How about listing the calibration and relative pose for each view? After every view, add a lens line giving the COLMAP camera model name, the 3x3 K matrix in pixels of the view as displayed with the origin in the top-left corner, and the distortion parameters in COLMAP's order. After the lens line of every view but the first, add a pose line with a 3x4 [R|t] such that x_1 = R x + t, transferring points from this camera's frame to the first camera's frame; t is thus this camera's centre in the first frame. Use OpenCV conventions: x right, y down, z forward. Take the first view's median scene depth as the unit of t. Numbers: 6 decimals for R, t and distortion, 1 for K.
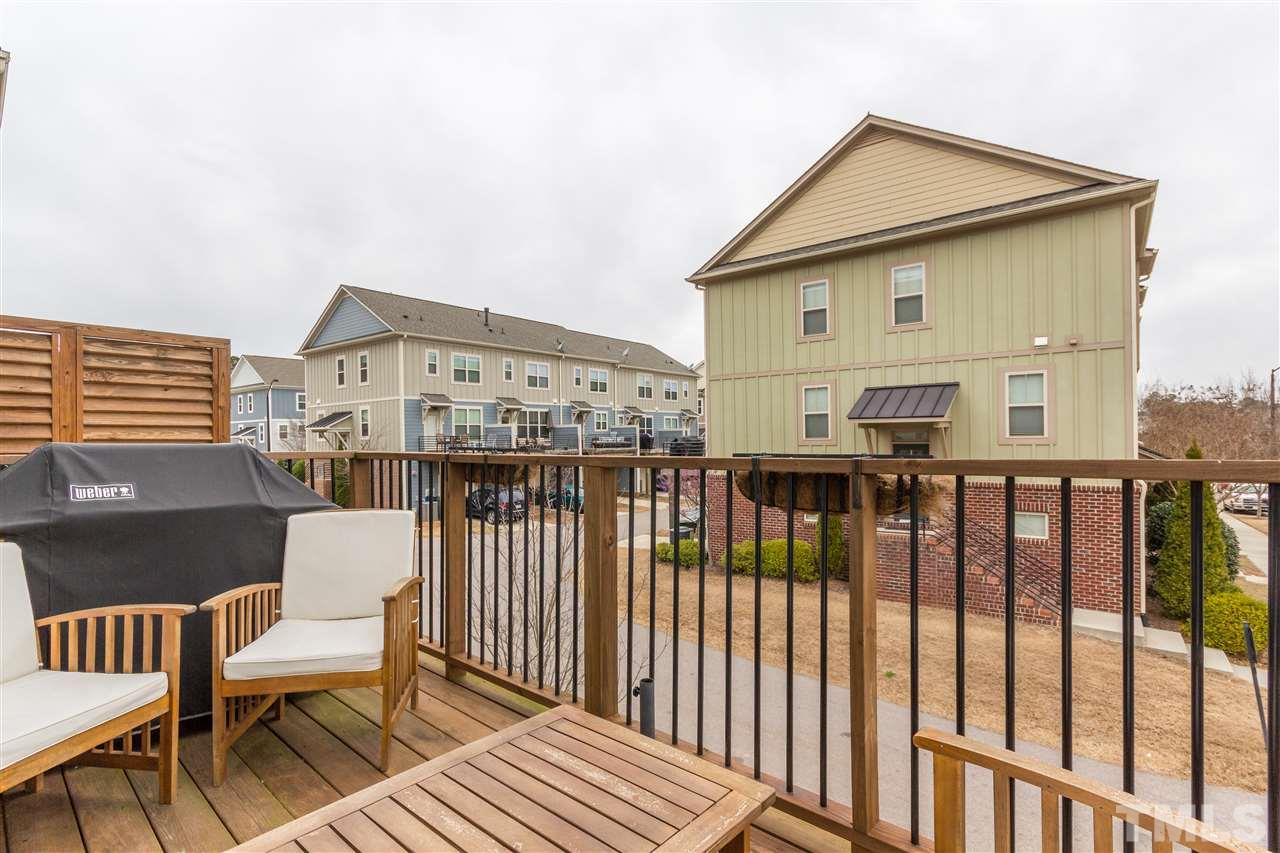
lens RADIAL K [[600.1, 0, 641.0], [0, 600.1, 432.5], [0, 0, 1]] dist [-0.003828, -0.000132]
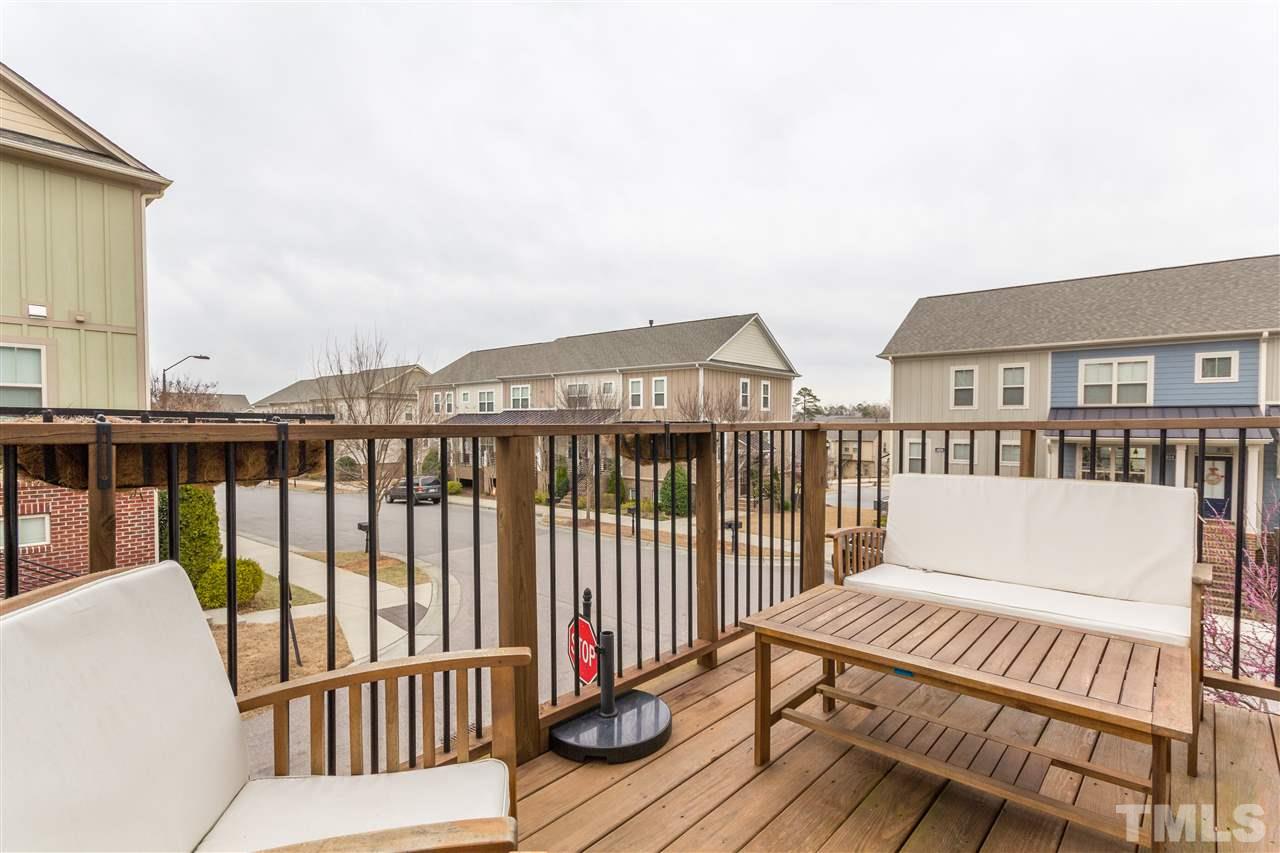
lens RADIAL K [[600.1, 0, 640.5], [0, 600.1, 433.0], [0, 0, 1]] dist [-0.003828, -0.000132]
pose [[0.033332, -0.002431, 0.999441, -0.150263], [-0.011380, 0.999931, 0.002812, 0.007831], [-0.999380, -0.011467, 0.033302, 0.129640]]
